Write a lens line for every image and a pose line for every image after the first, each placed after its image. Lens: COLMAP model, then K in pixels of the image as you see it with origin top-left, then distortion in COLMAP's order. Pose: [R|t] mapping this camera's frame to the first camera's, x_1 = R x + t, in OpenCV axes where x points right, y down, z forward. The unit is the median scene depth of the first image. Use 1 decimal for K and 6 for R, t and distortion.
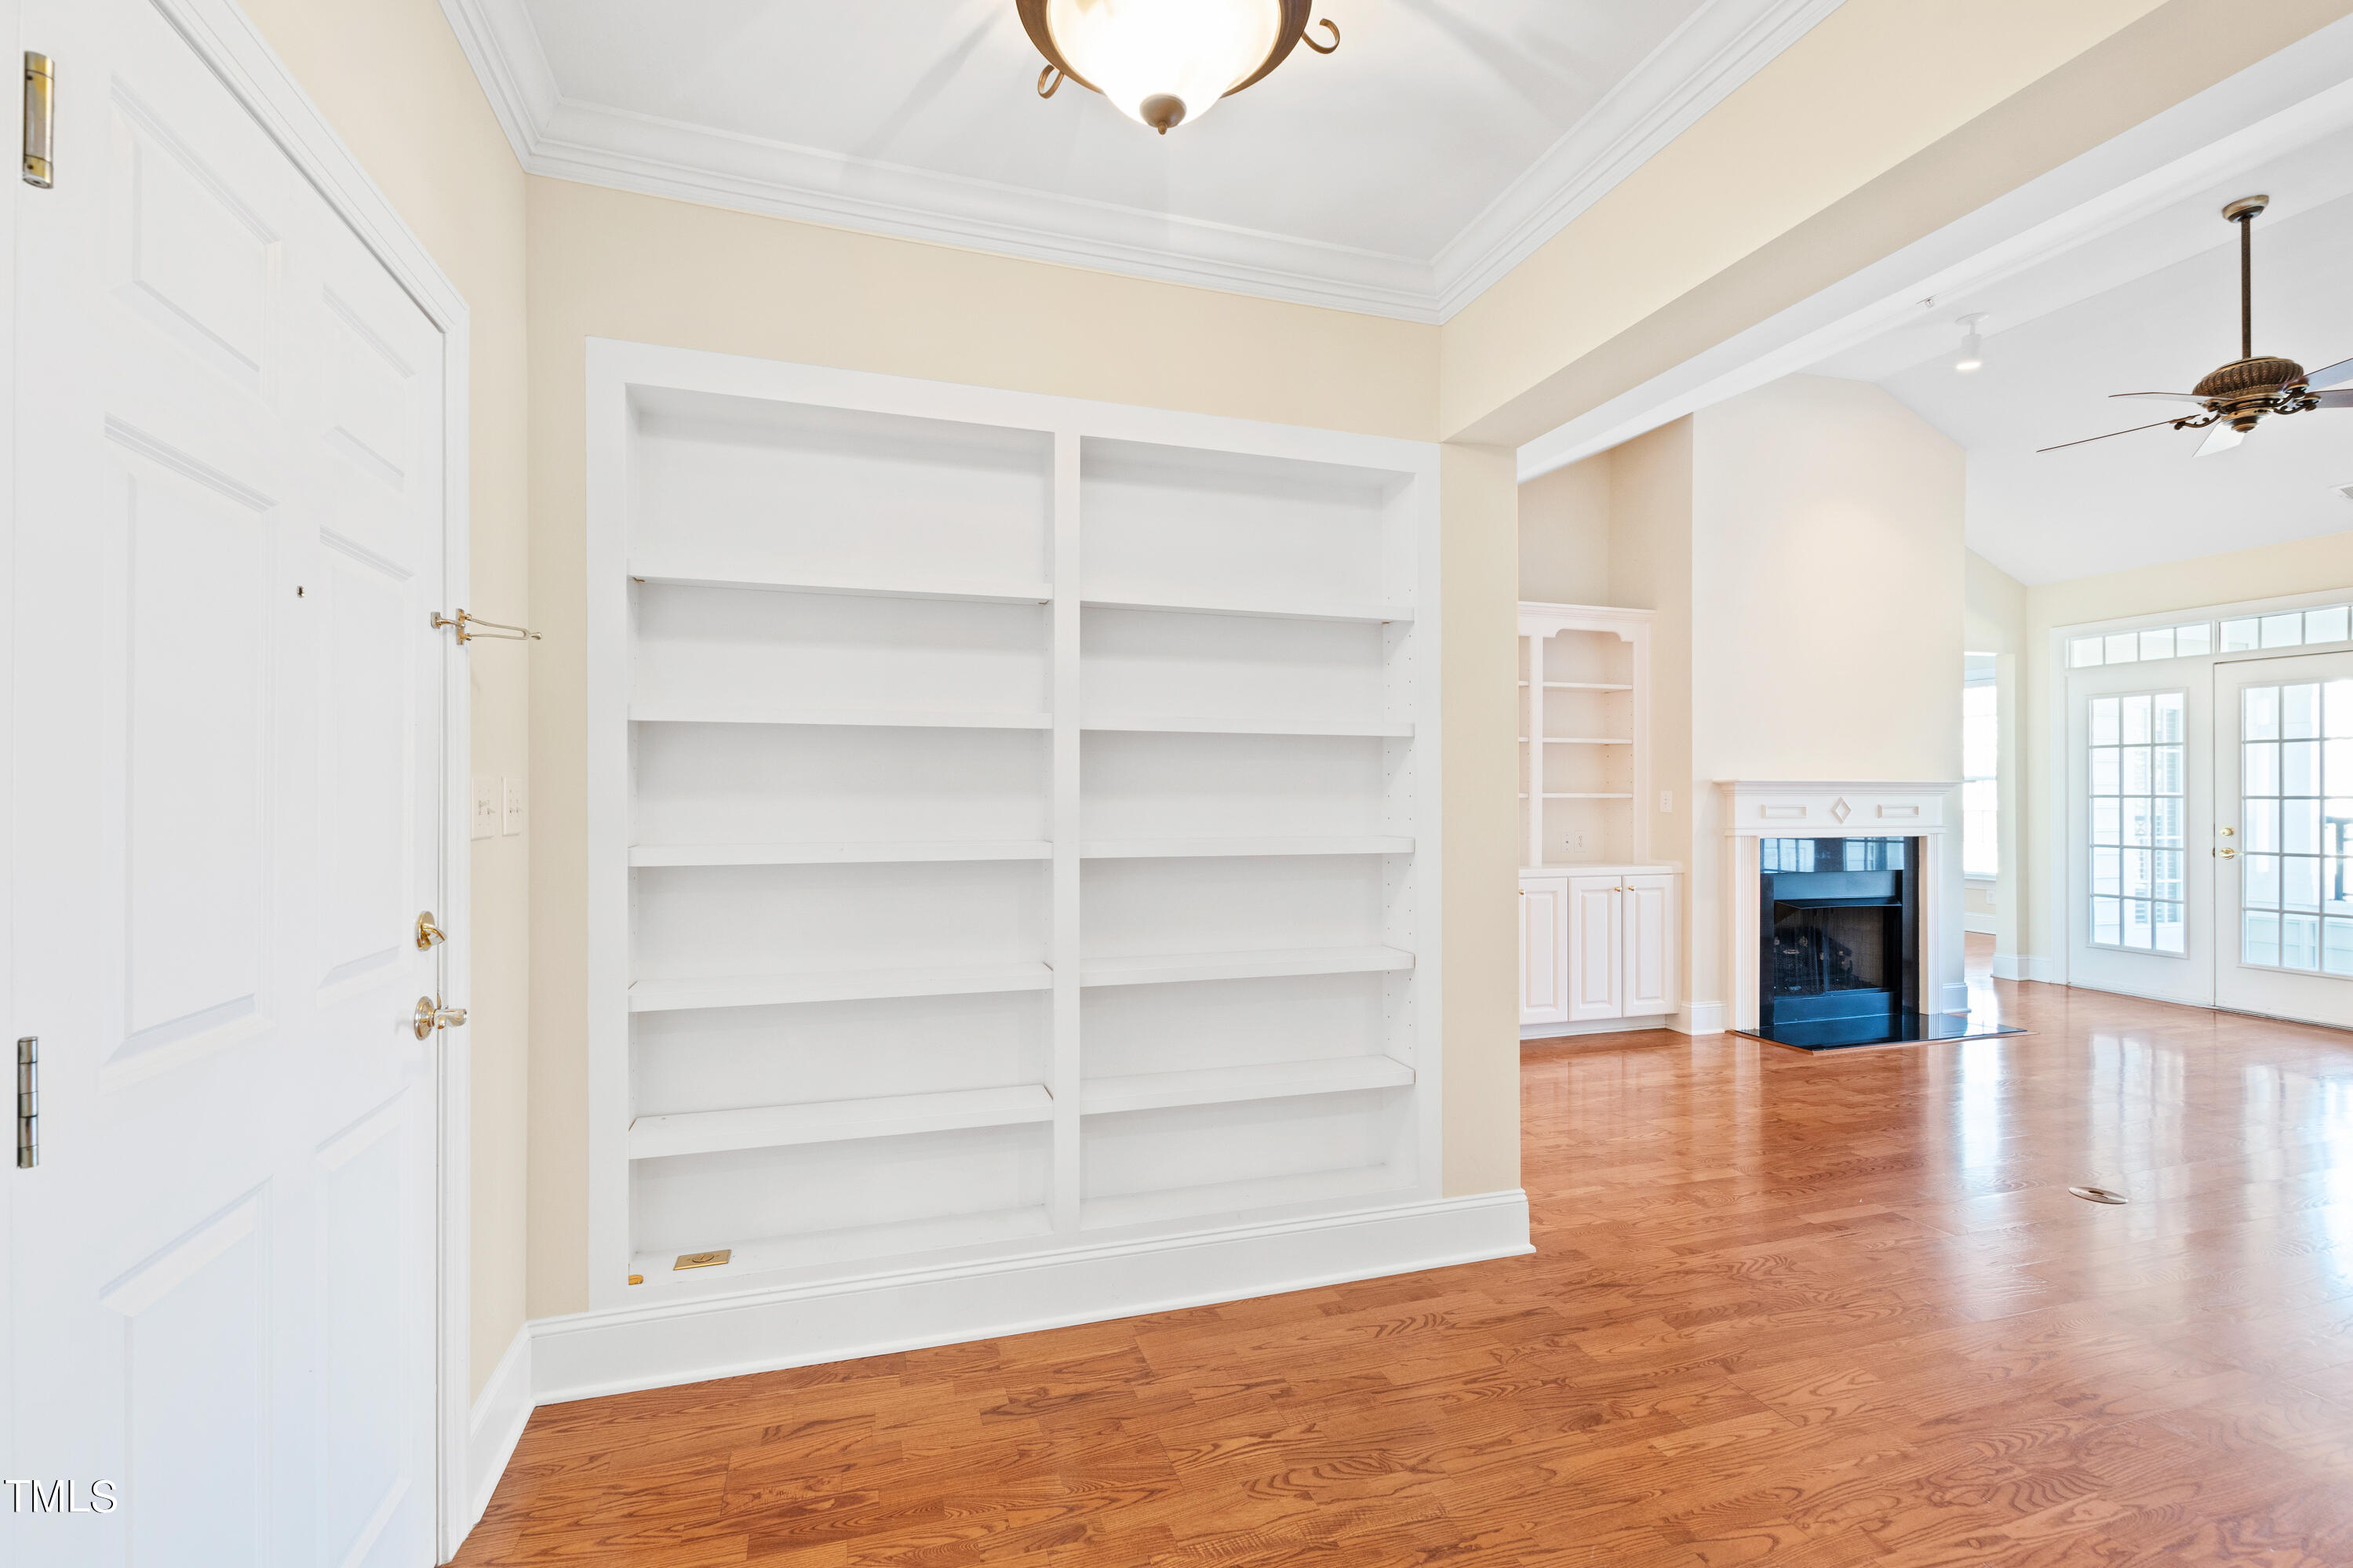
lens RADIAL K [[1027.4, 0, 1146.8], [0, 1027.4, 793.8], [0, 0, 1]] dist [0.000222, -0.003511]
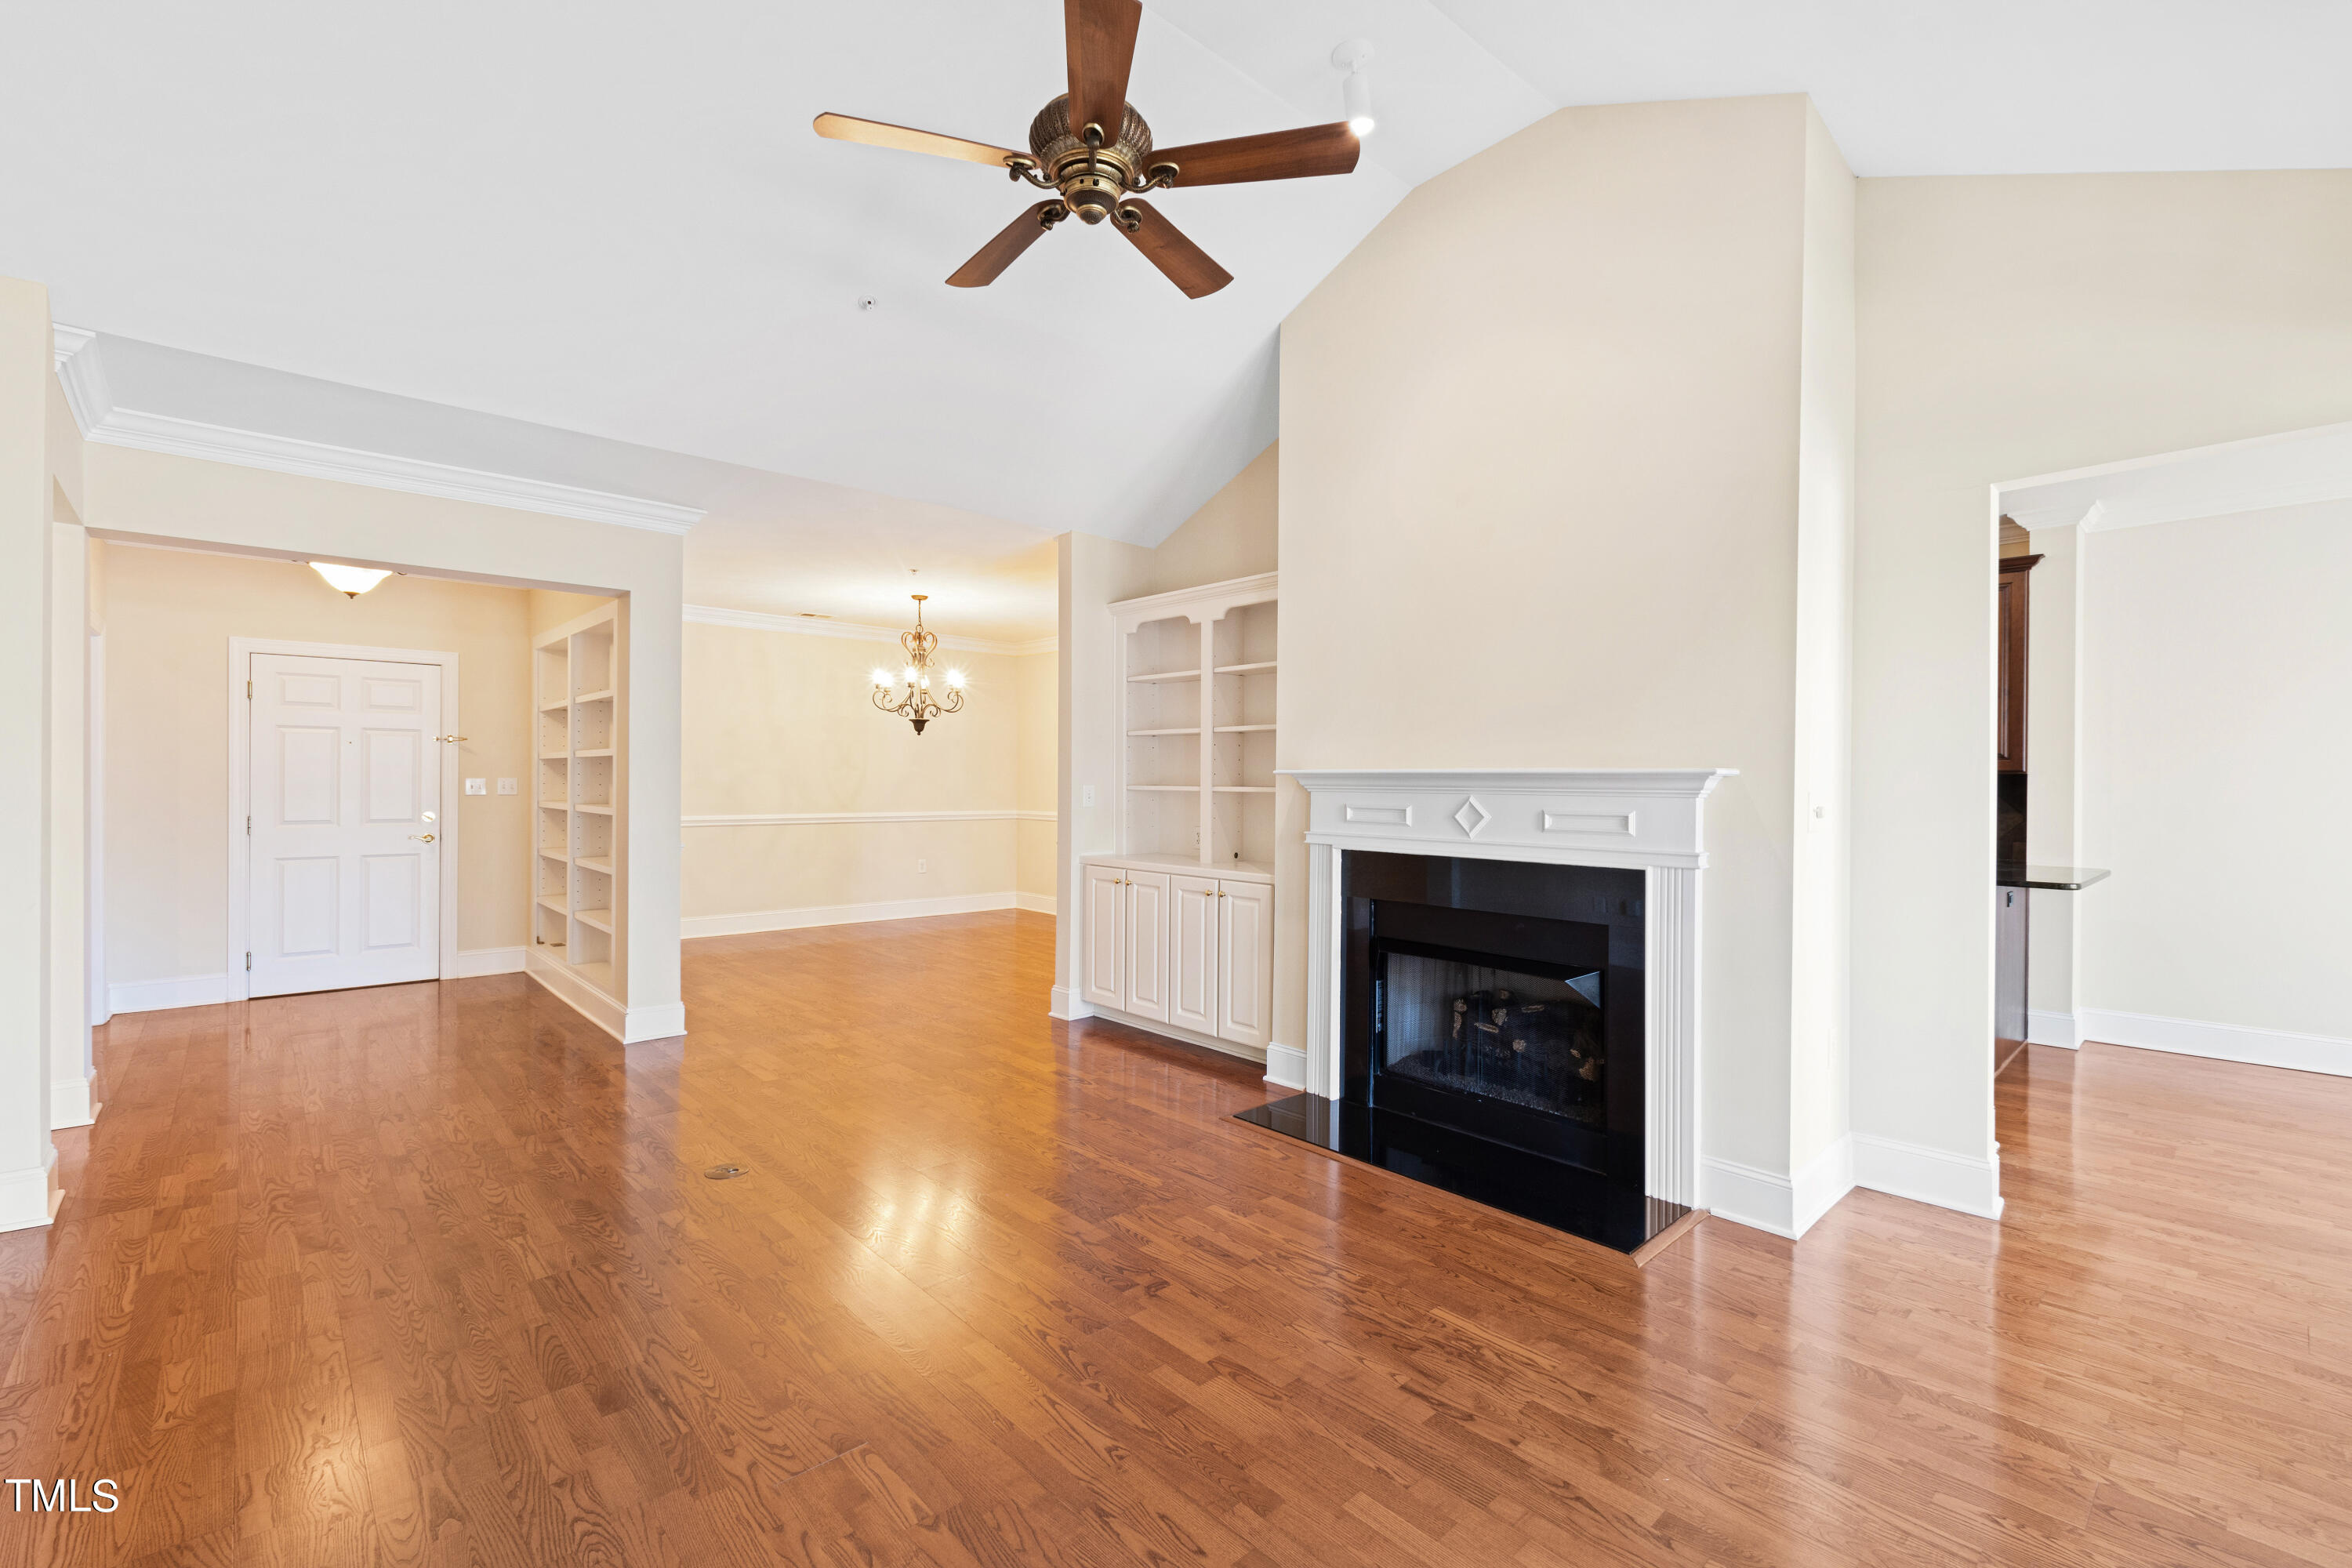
lens RADIAL K [[1009.1, 0, 1157.8], [0, 1009.1, 782.6], [0, 0, 1]] dist [-0.000002, -0.000034]
pose [[0.428198, 0.004673, -0.903673, 1.205404], [-0.006744, 0.999975, 0.001975, -0.005590], [0.903660, 0.005249, 0.428219, 0.561495]]
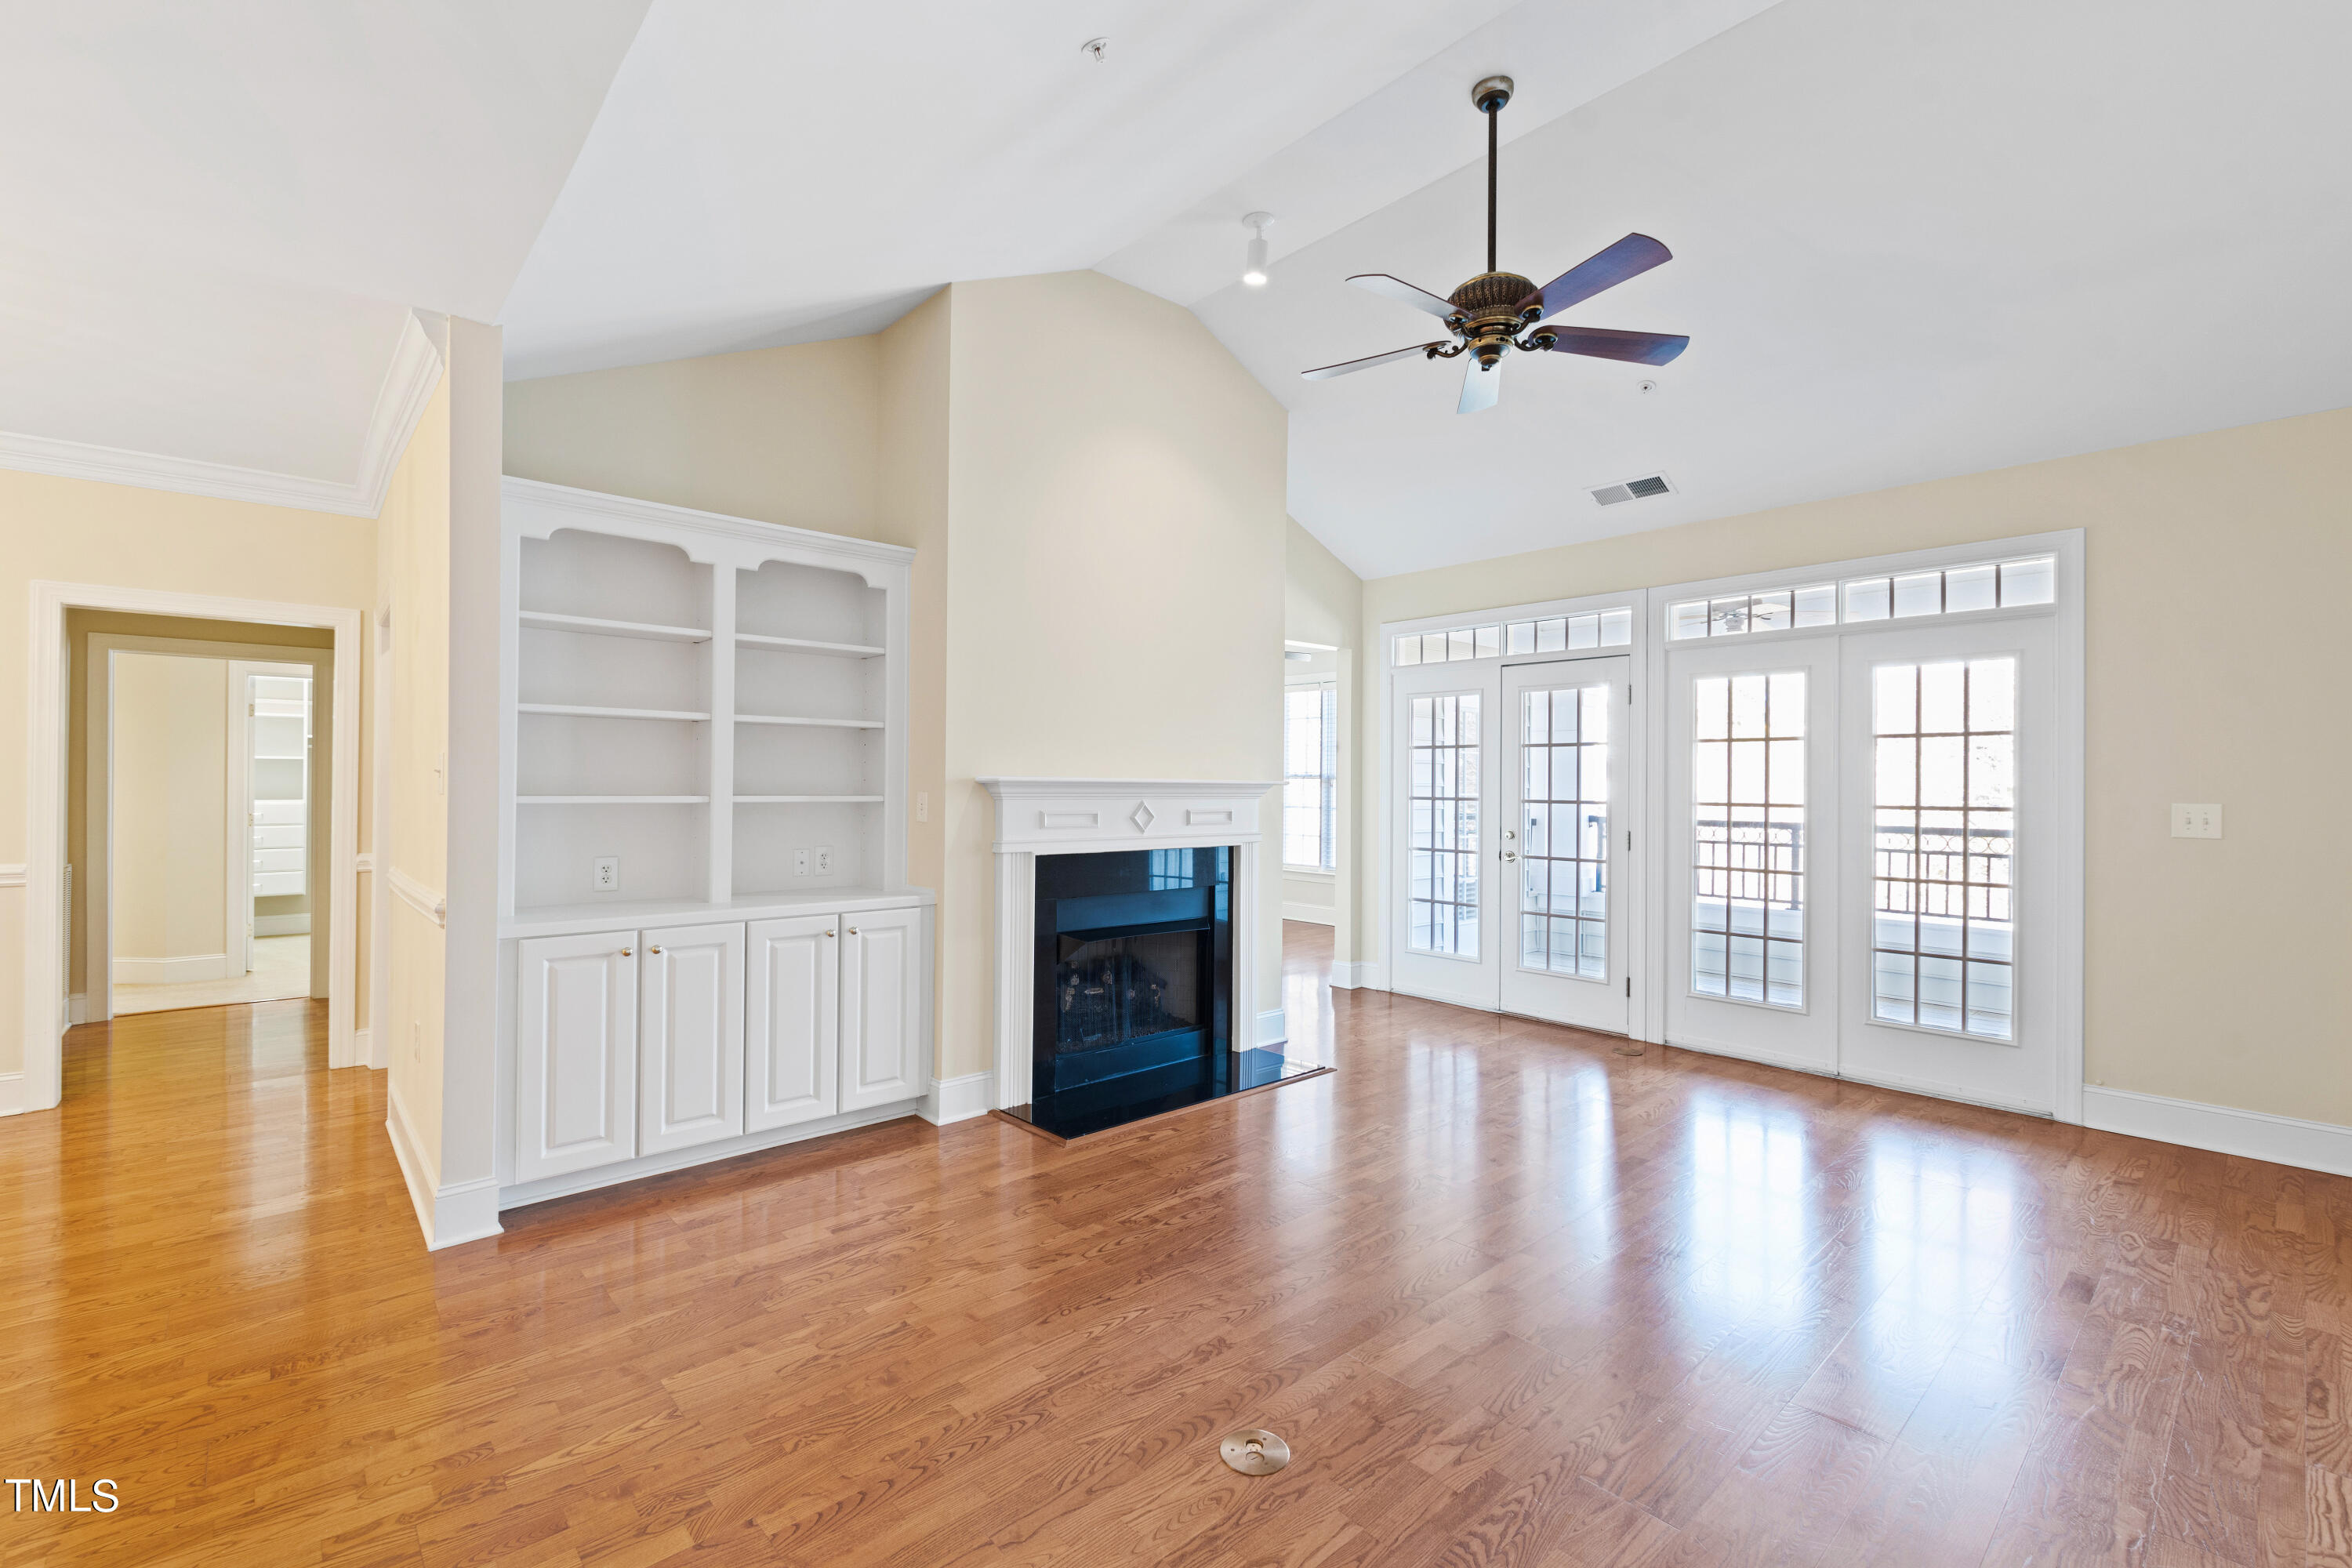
lens RADIAL K [[1009.1, 0, 1157.8], [0, 1009.1, 782.6], [0, 0, 1]] dist [-0.000002, -0.000034]
pose [[0.907829, 0.007142, 0.419279, 0.360433], [-0.006240, 0.999974, -0.003523, -0.008848], [-0.419293, 0.000582, 0.907851, 0.272550]]
